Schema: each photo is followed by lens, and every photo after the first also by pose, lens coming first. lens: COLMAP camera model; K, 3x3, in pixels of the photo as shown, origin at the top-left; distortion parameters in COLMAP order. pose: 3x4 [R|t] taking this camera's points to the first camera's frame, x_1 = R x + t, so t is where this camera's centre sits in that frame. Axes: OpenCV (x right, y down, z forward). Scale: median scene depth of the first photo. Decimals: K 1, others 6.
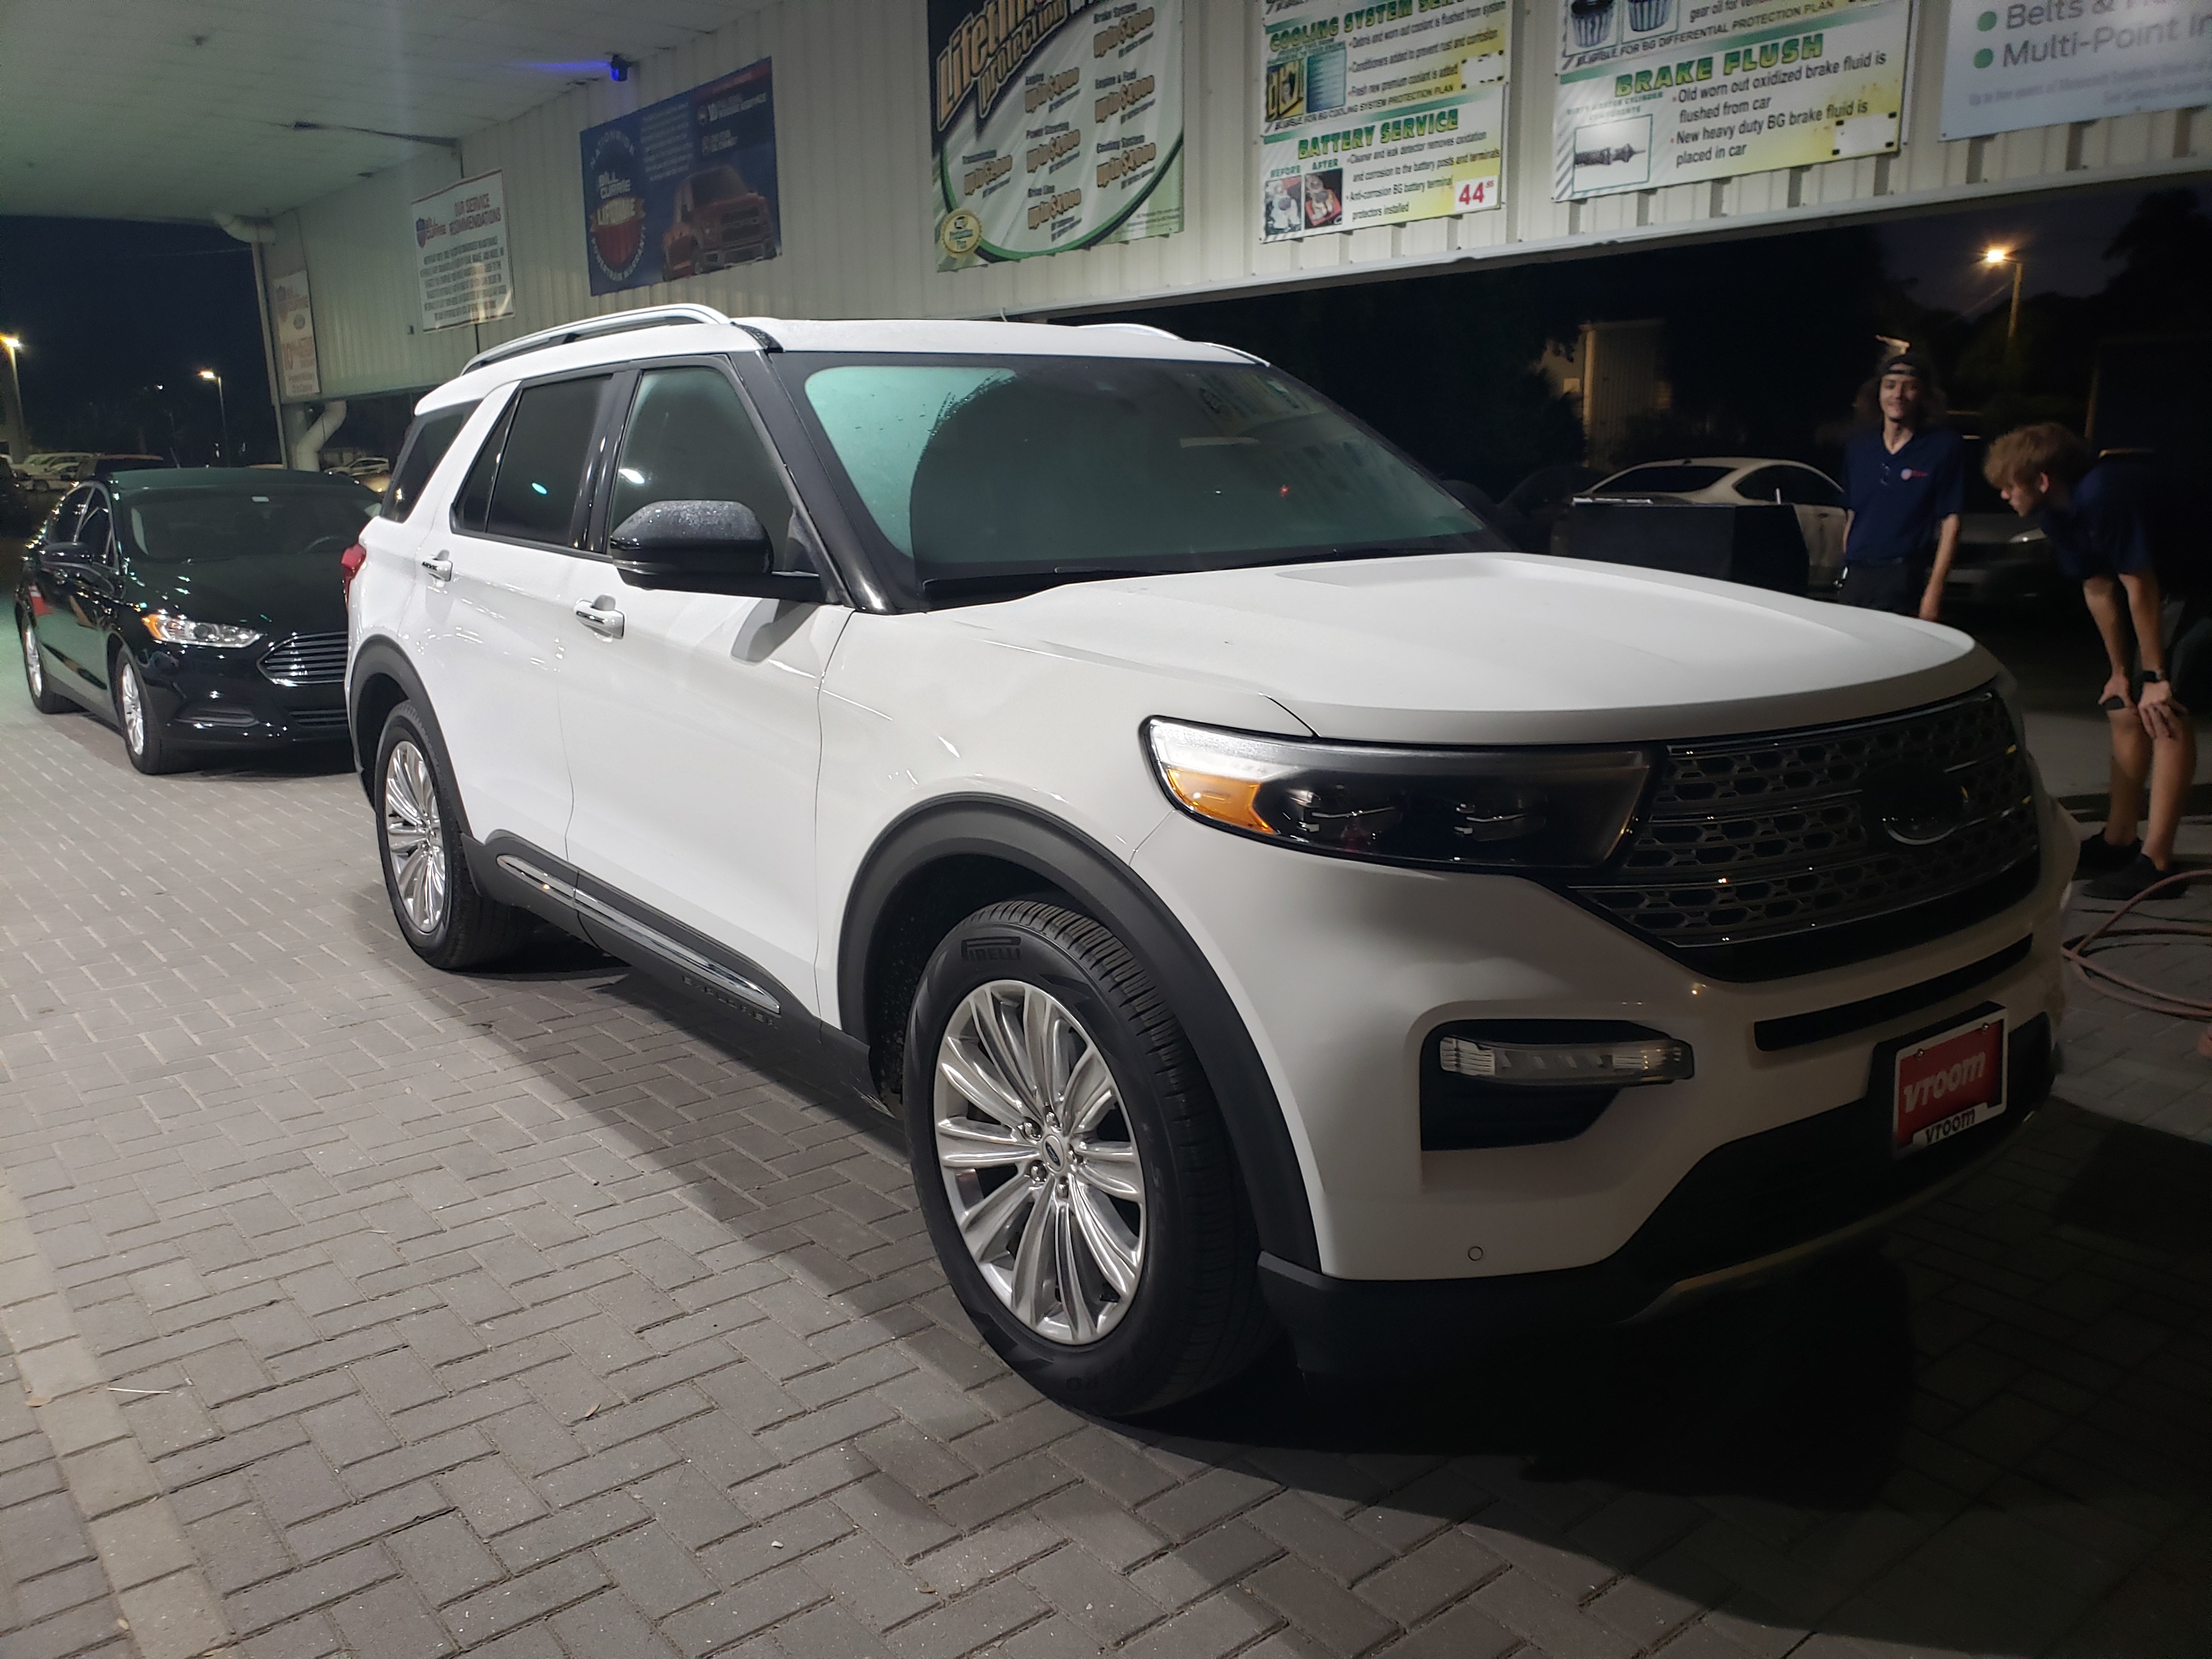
lens RADIAL K [[1721.1, 0, 1087.4], [0, 1721.1, 818.7], [0, 0, 1]] dist [0.042430, -0.034143]
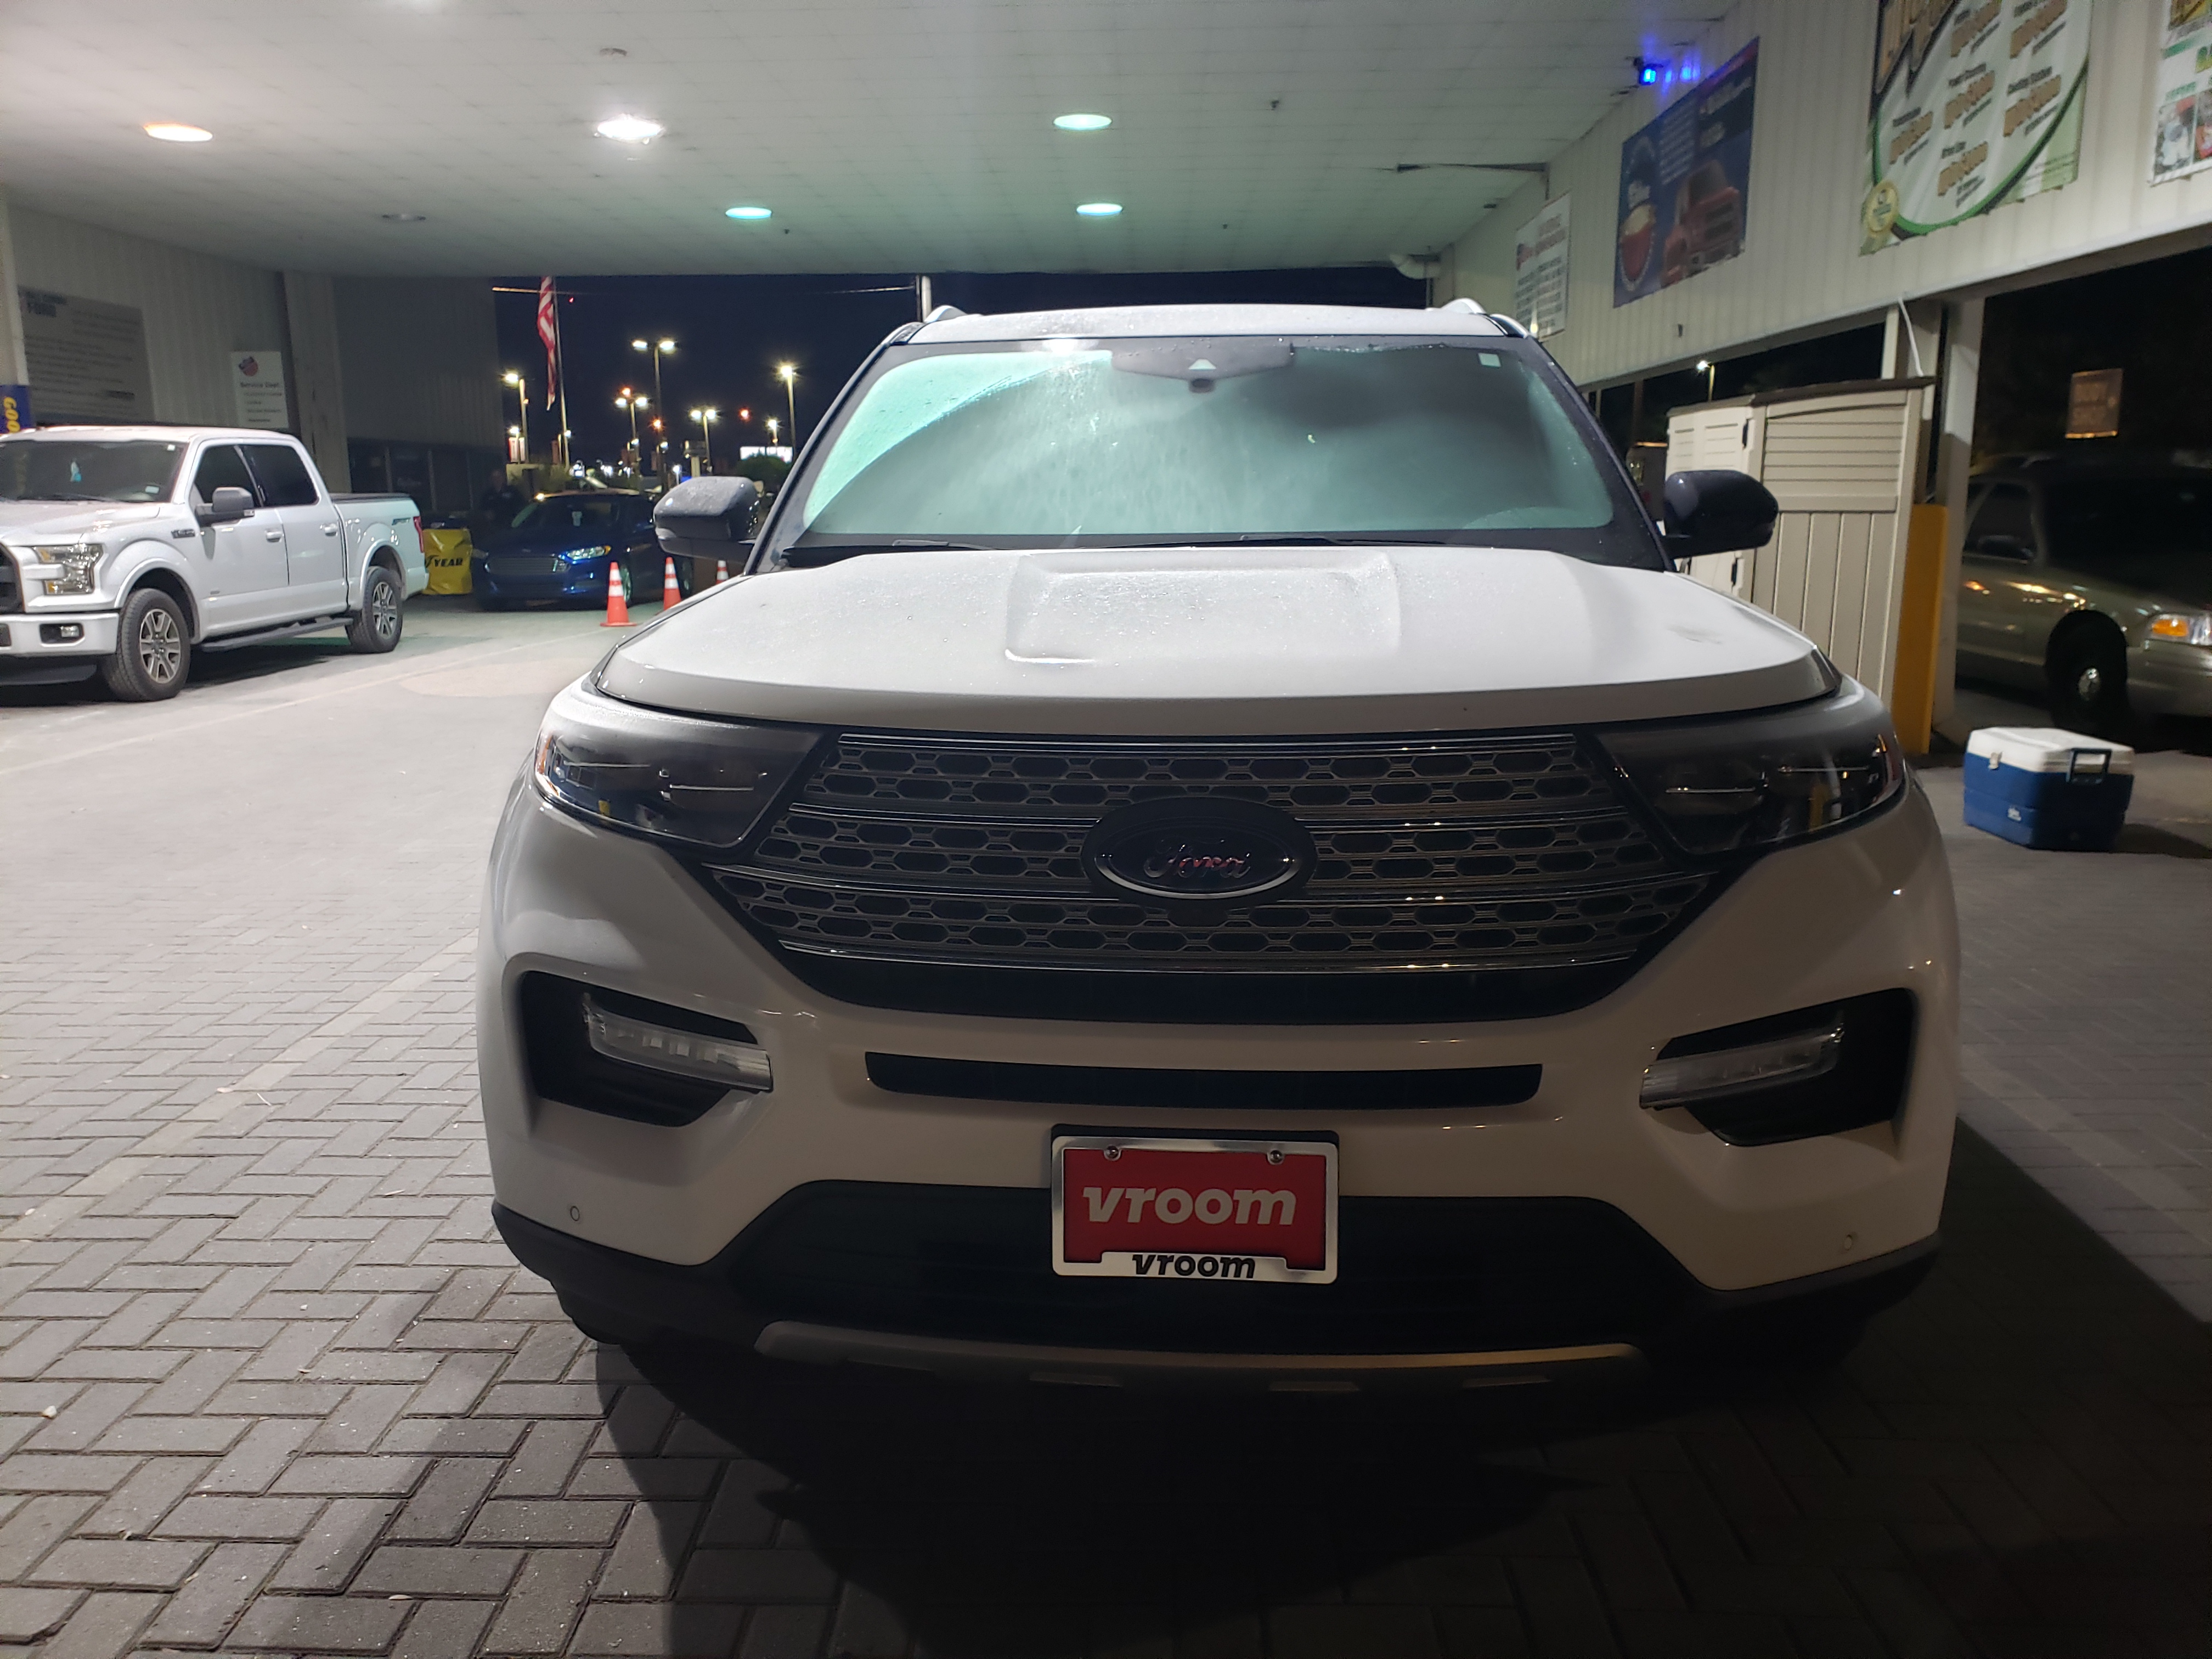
lens RADIAL K [[1721.1, 0, 1048.4], [0, 1721.1, 841.5], [0, 0, 1]] dist [0.042430, -0.034143]
pose [[0.761956, 0.139522, -0.632421, 0.238988], [-0.140120, 0.988904, 0.049347, -0.010891], [0.632289, 0.051015, 0.773052, 0.090974]]
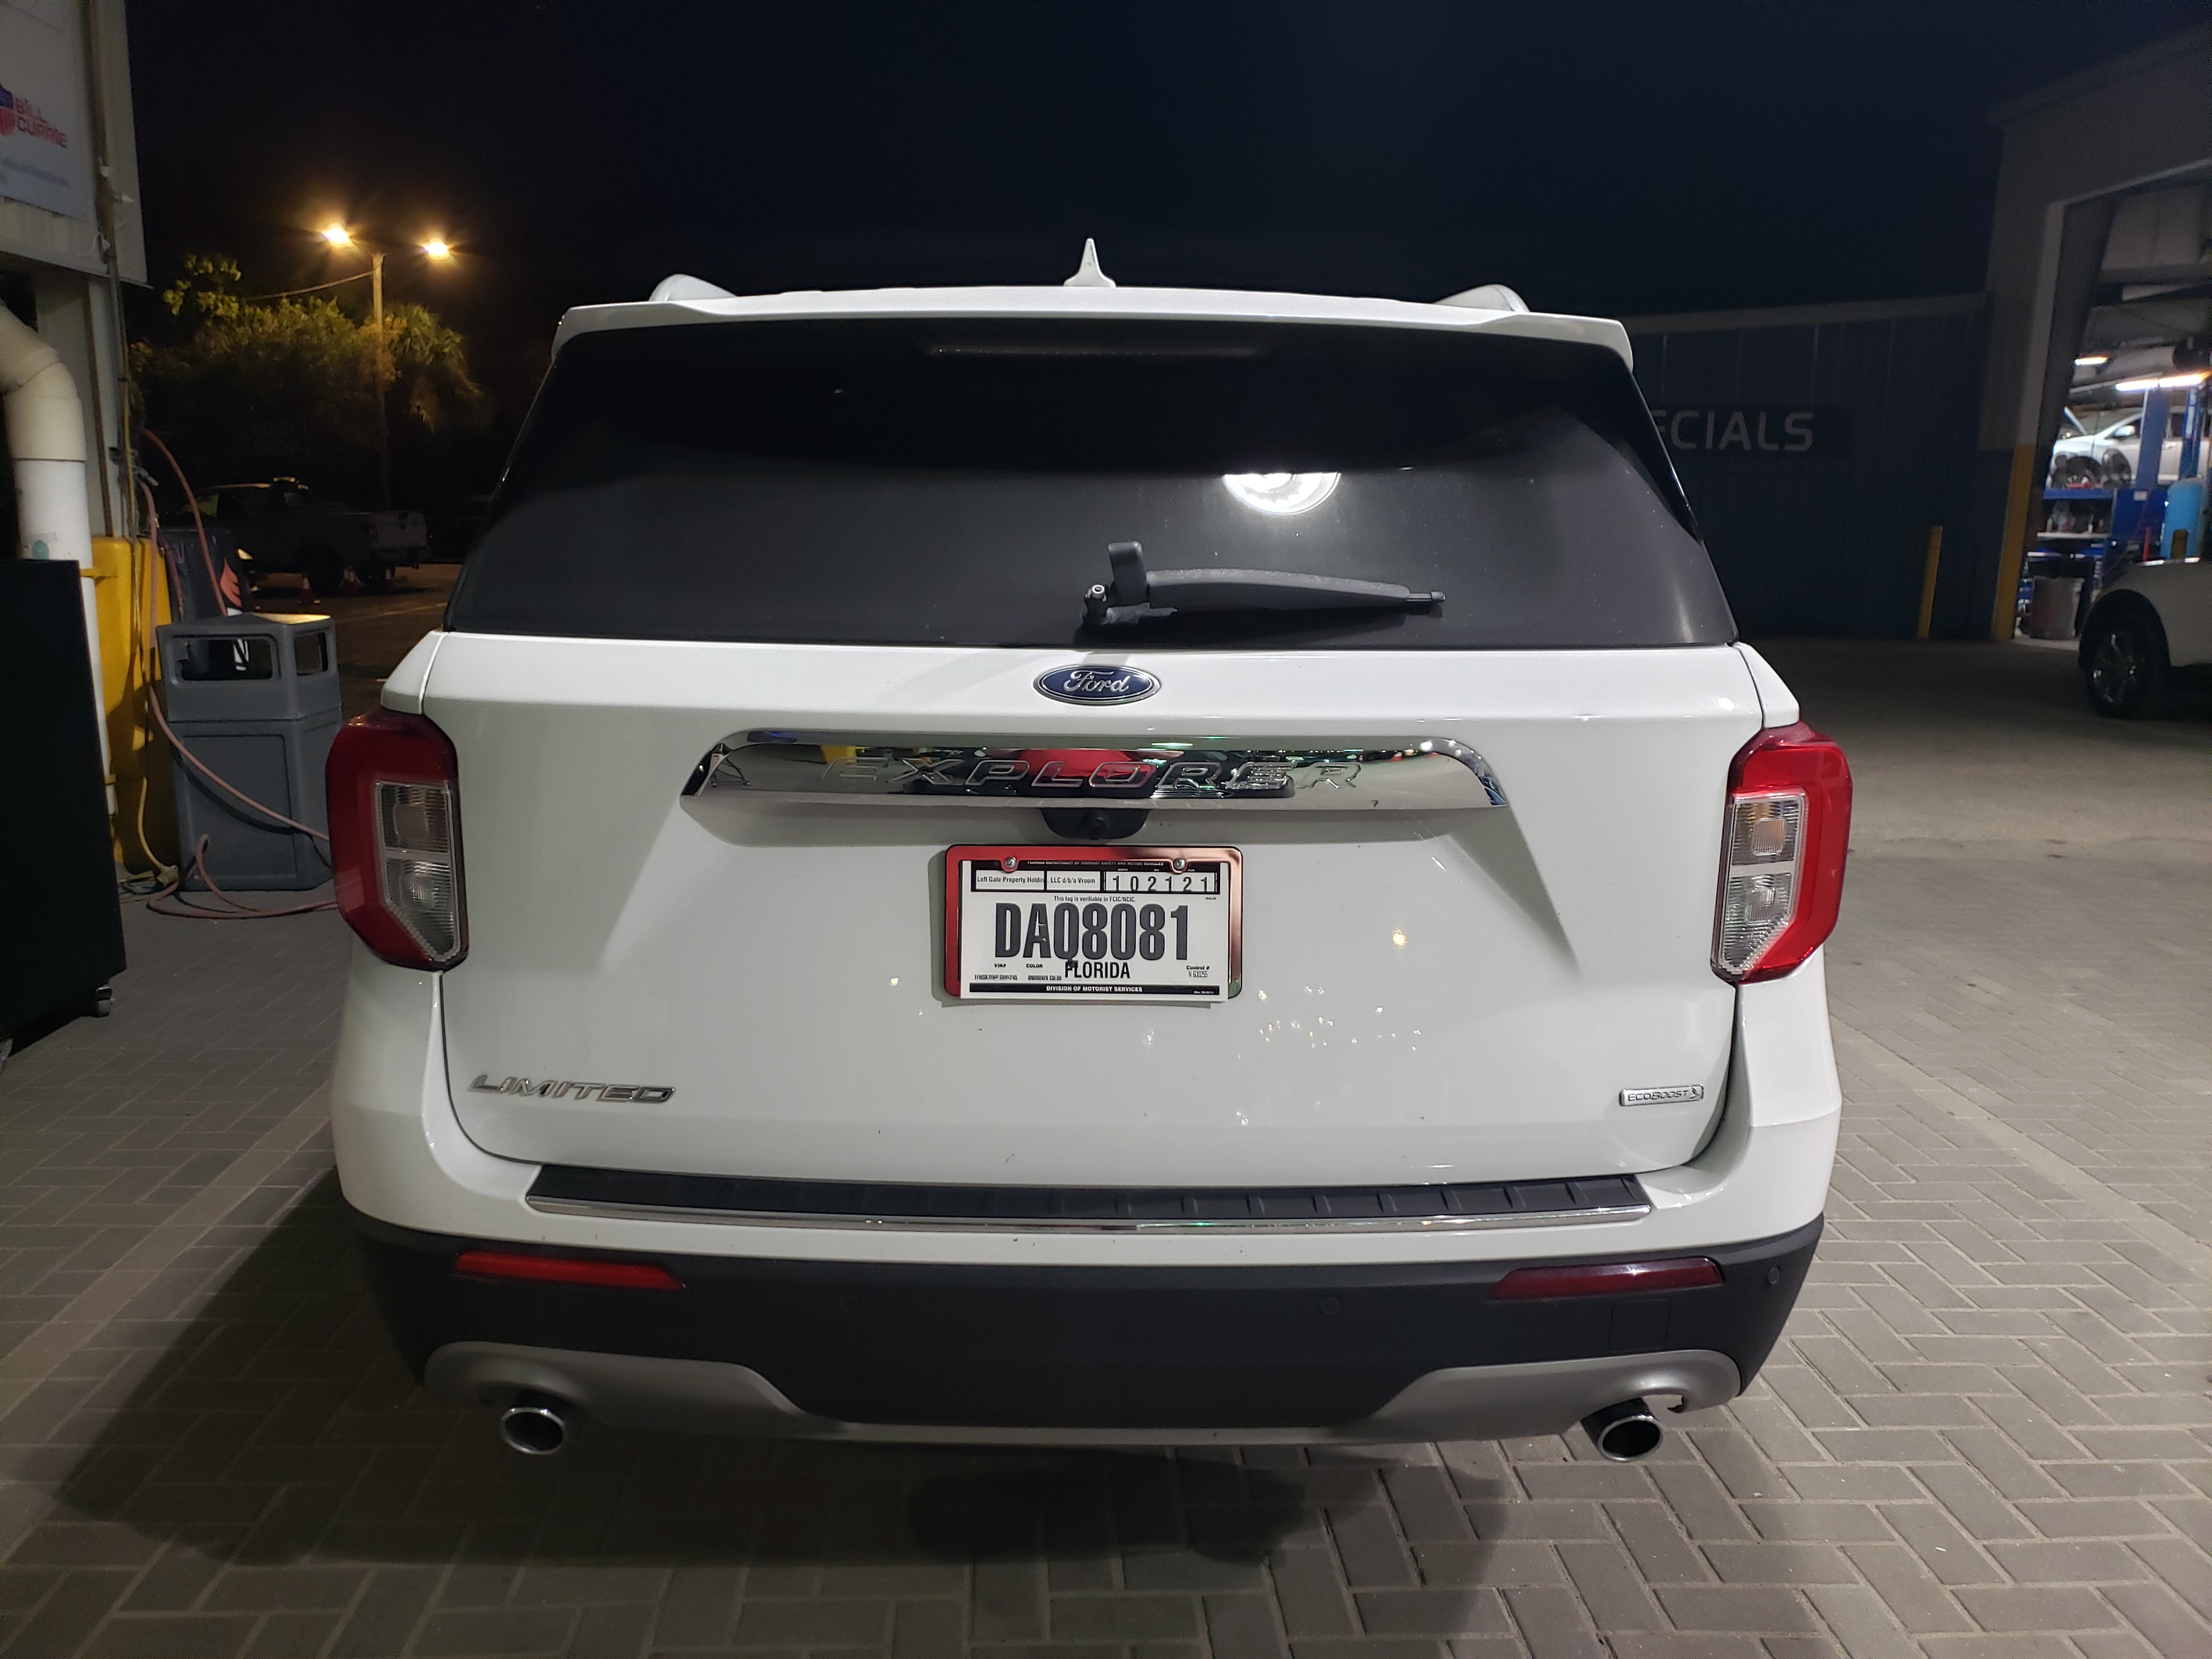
lens RADIAL K [[1721.1, 0, 1096.2], [0, 1721.1, 828.5], [0, 0, 1]] dist [0.042430, -0.034143]
pose [[-0.808054, -0.108720, 0.578990, -0.303341], [0.113653, 0.935590, 0.334297, -0.168386], [-0.578042, 0.335934, -0.743651, 0.812722]]
